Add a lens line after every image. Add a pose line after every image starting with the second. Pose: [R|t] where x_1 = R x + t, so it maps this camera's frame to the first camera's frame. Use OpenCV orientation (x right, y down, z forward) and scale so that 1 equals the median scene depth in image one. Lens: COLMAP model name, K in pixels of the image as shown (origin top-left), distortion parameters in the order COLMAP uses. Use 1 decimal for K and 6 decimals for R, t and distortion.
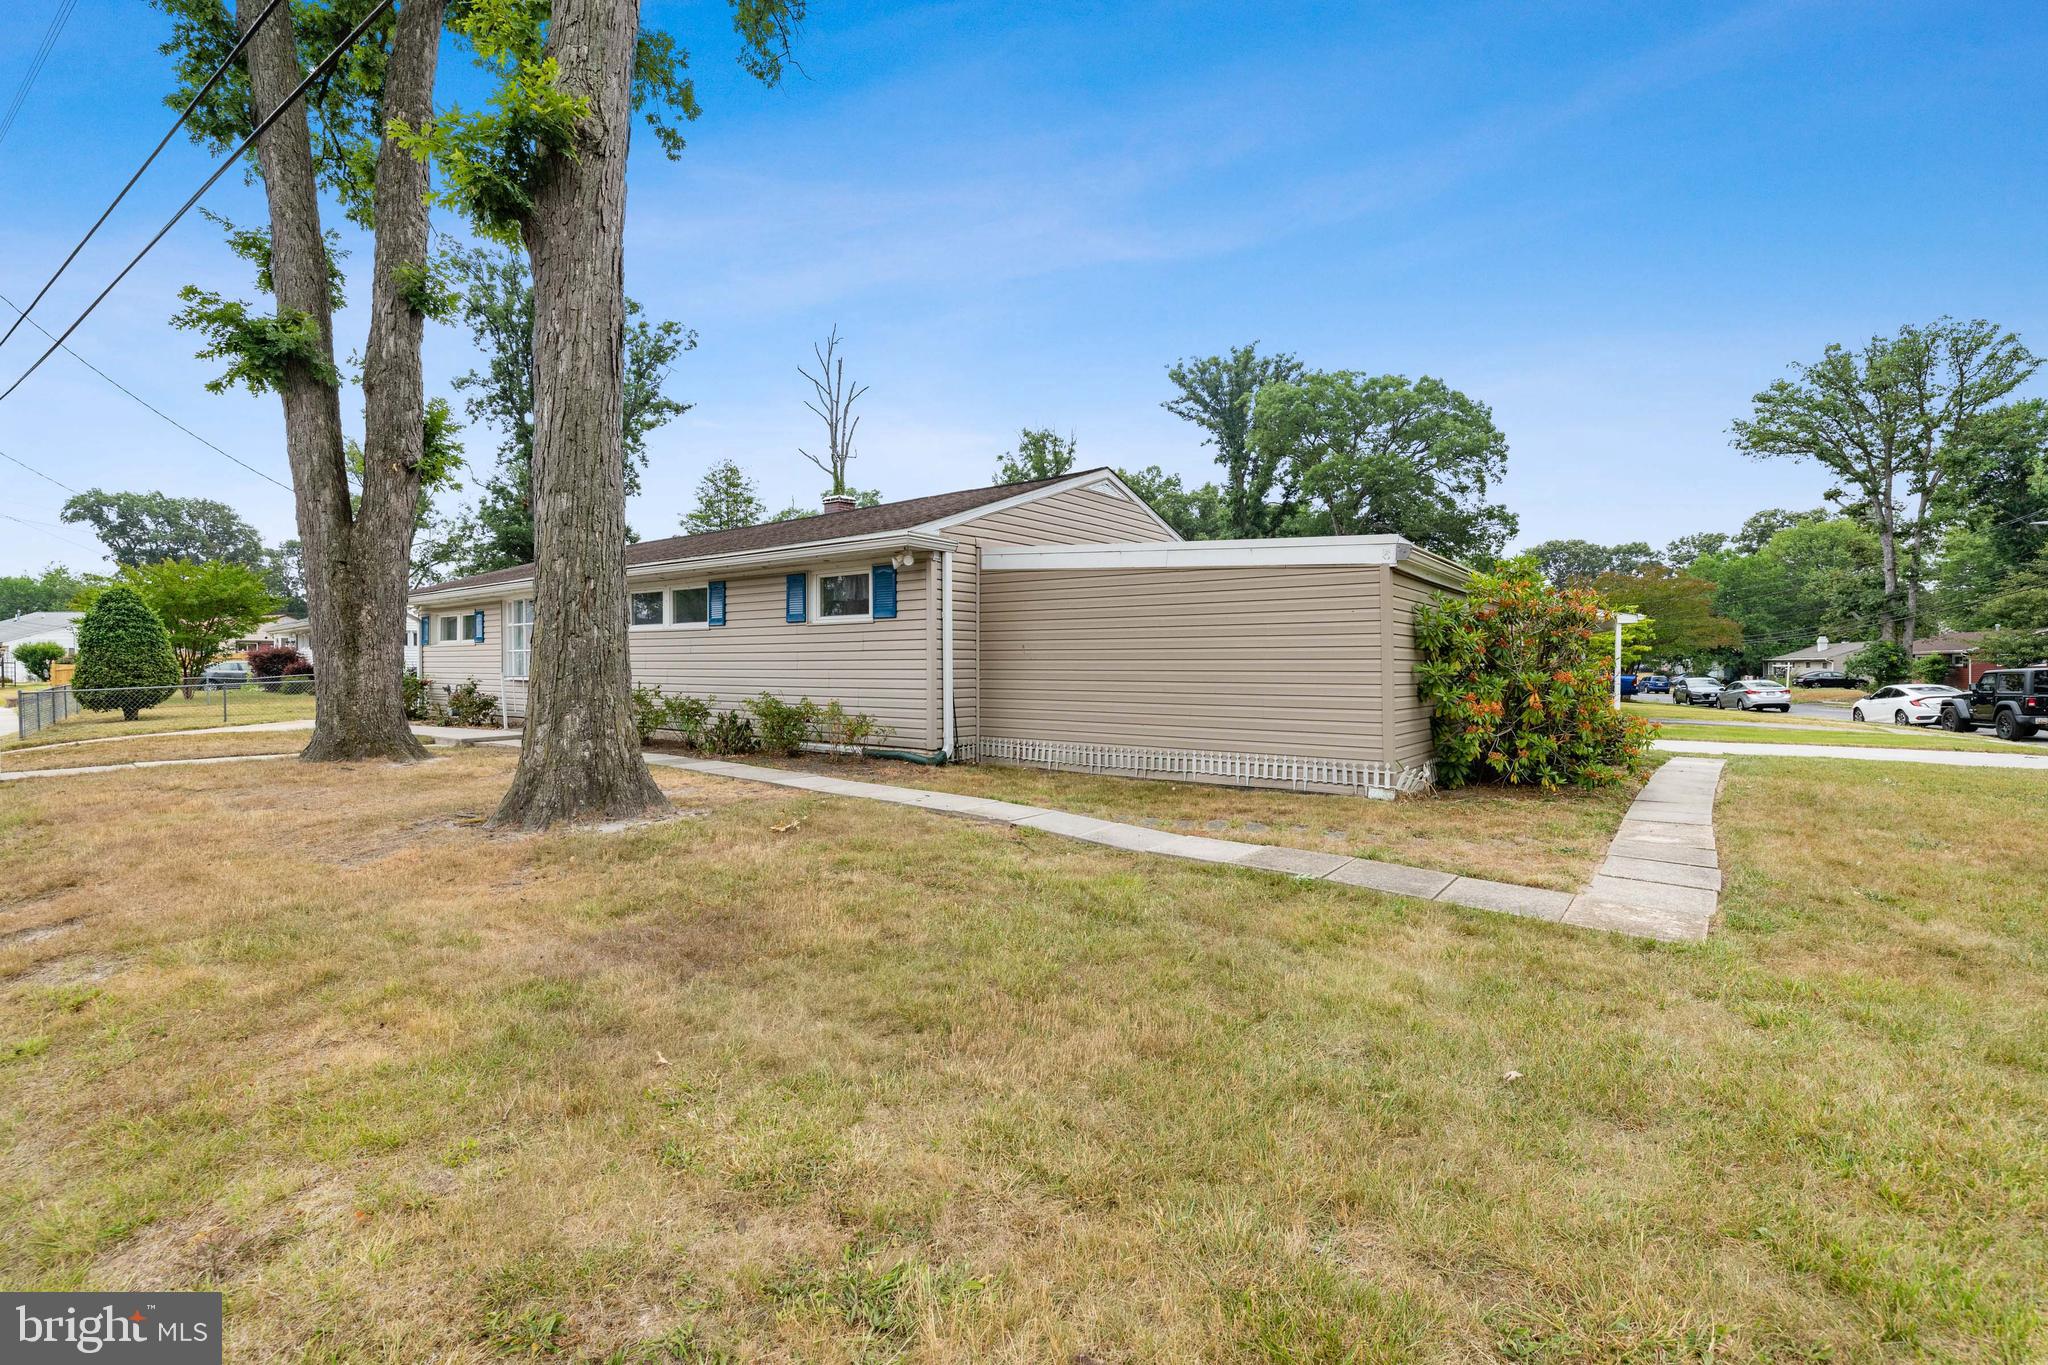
lens RADIAL K [[924.6, 0, 1020.7], [0, 924.6, 702.1], [0, 0, 1]] dist [-0.018402, -0.006582]
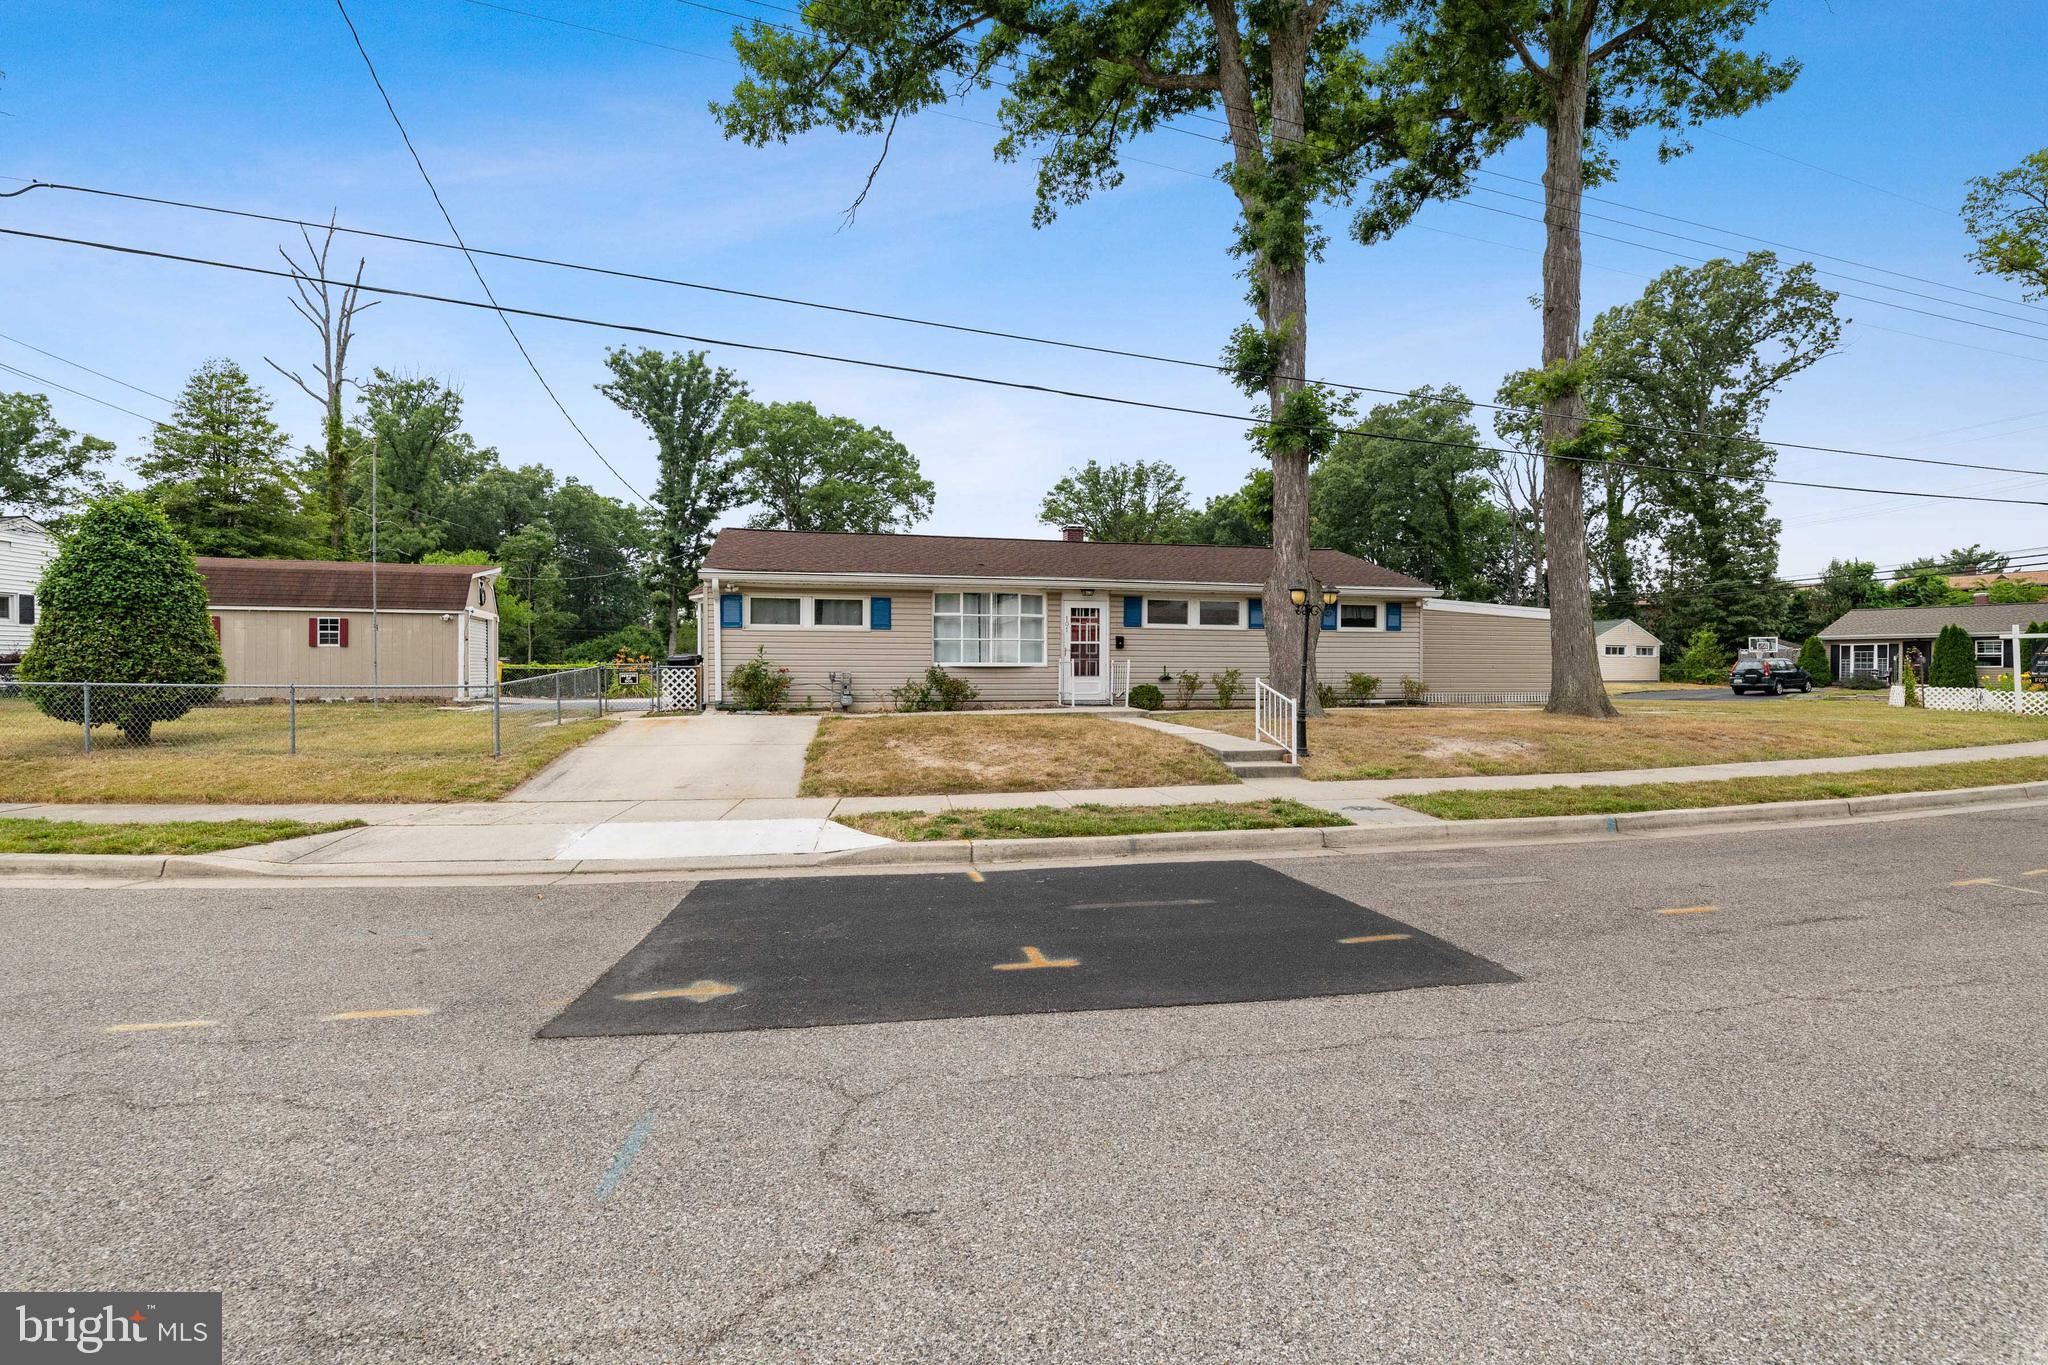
lens RADIAL K [[906.9, 0, 1035.6], [0, 906.9, 679.3], [0, 0, 1]] dist [-0.018164, -0.006258]
pose [[0.607611, -0.009045, 0.794184, -0.382305], [0.023984, 0.999688, -0.006964, -0.000480], [-0.793873, 0.023279, 0.607638, 0.094712]]
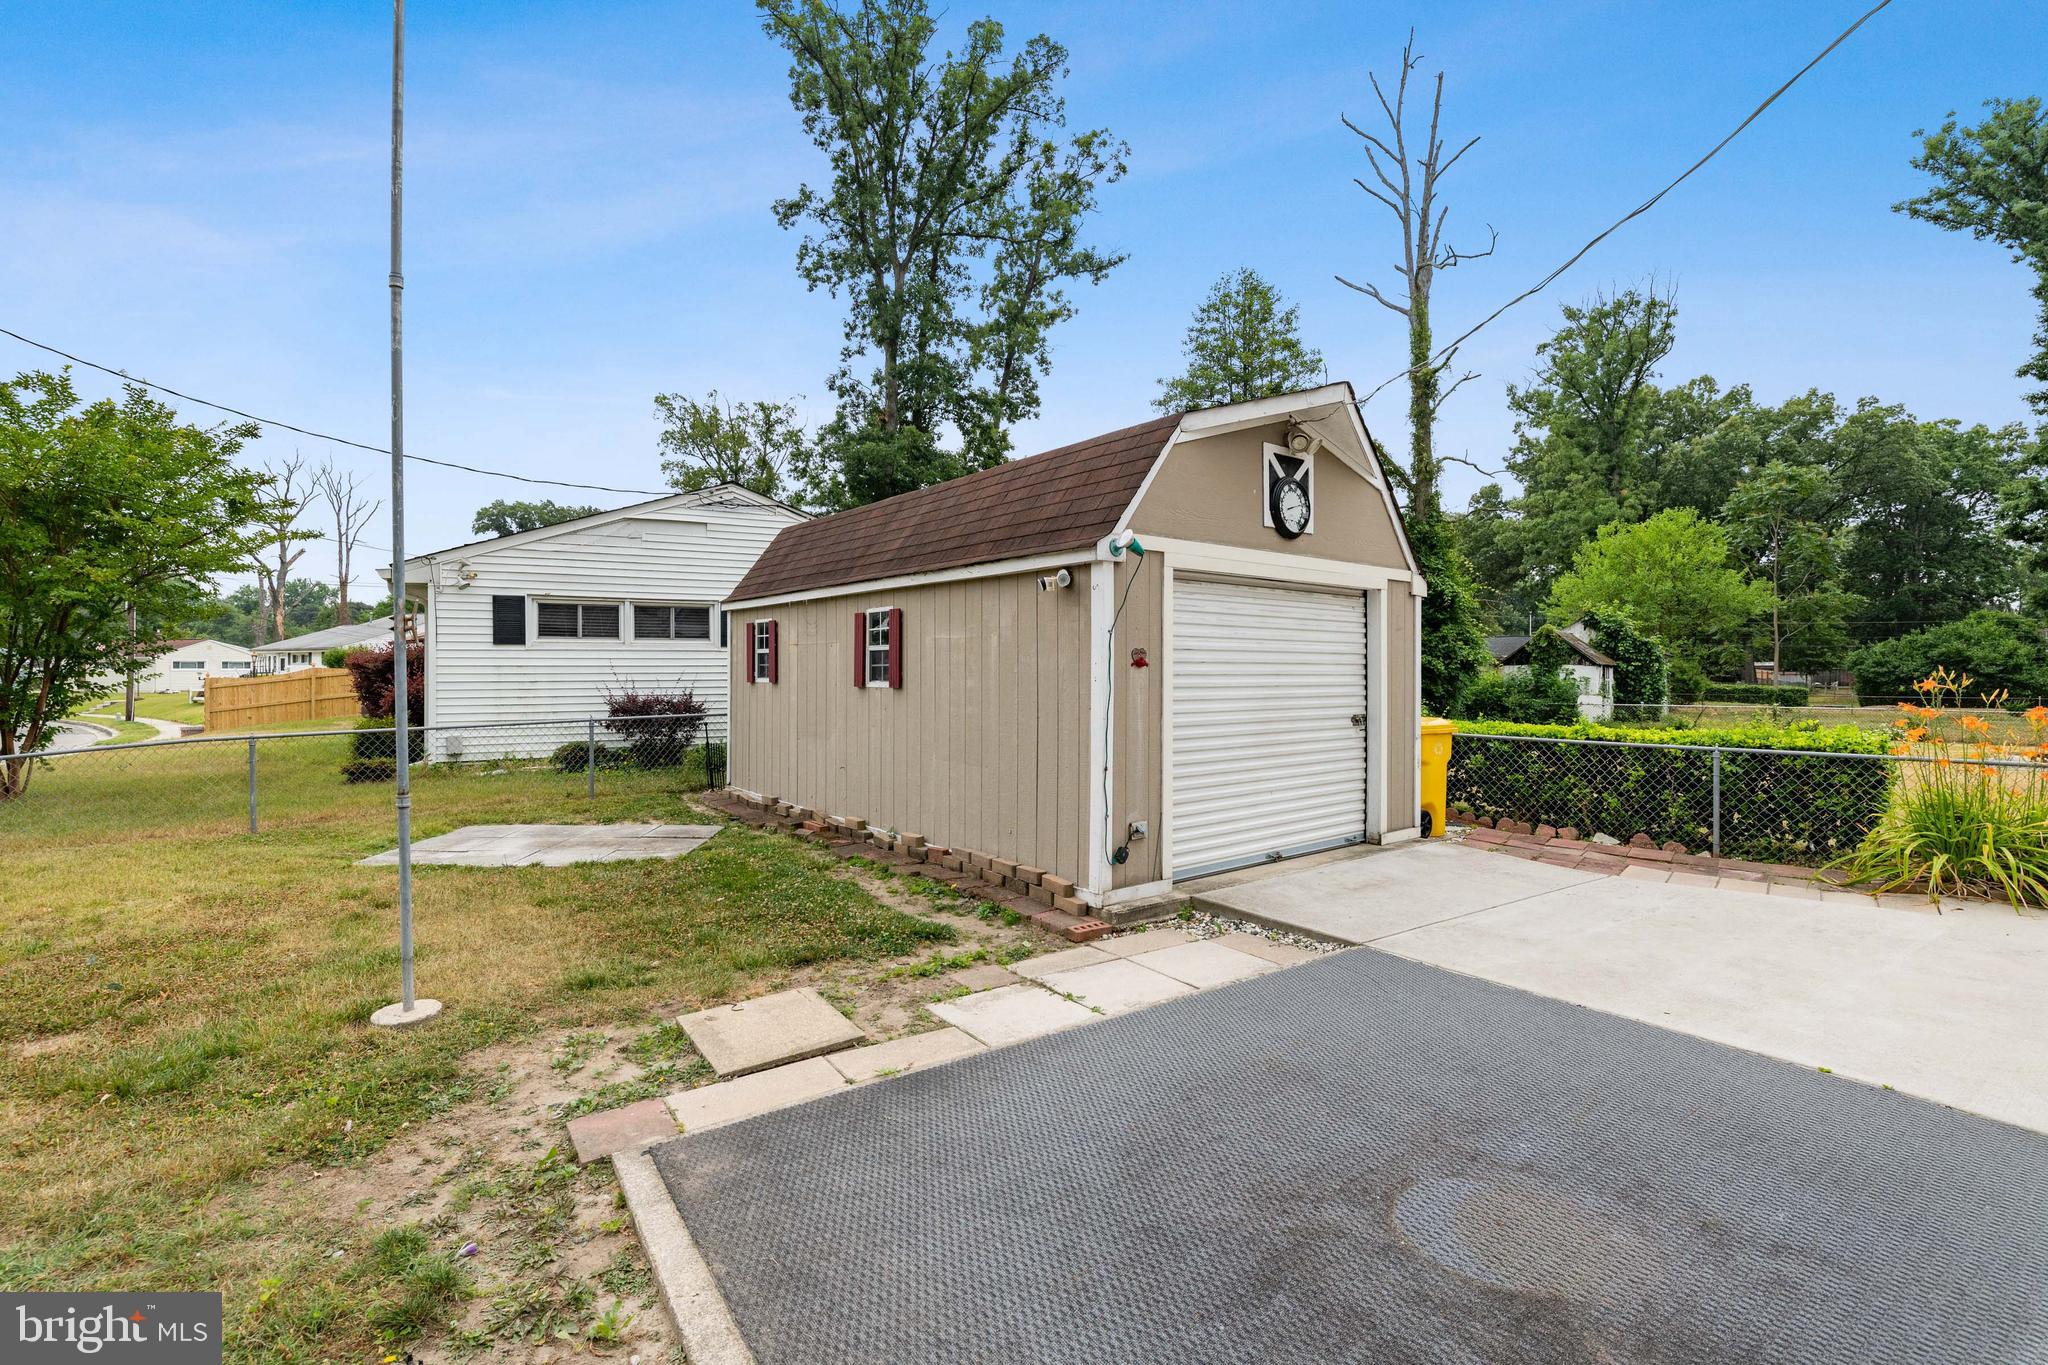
lens RADIAL K [[906.9, 0, 1035.6], [0, 906.9, 679.3], [0, 0, 1]] dist [-0.018164, -0.006258]
pose [[0.948274, -0.001294, -0.317452, -0.216336], [-0.006571, 0.999697, -0.023706, -0.019939], [0.317386, 0.024565, 0.947978, 0.399791]]
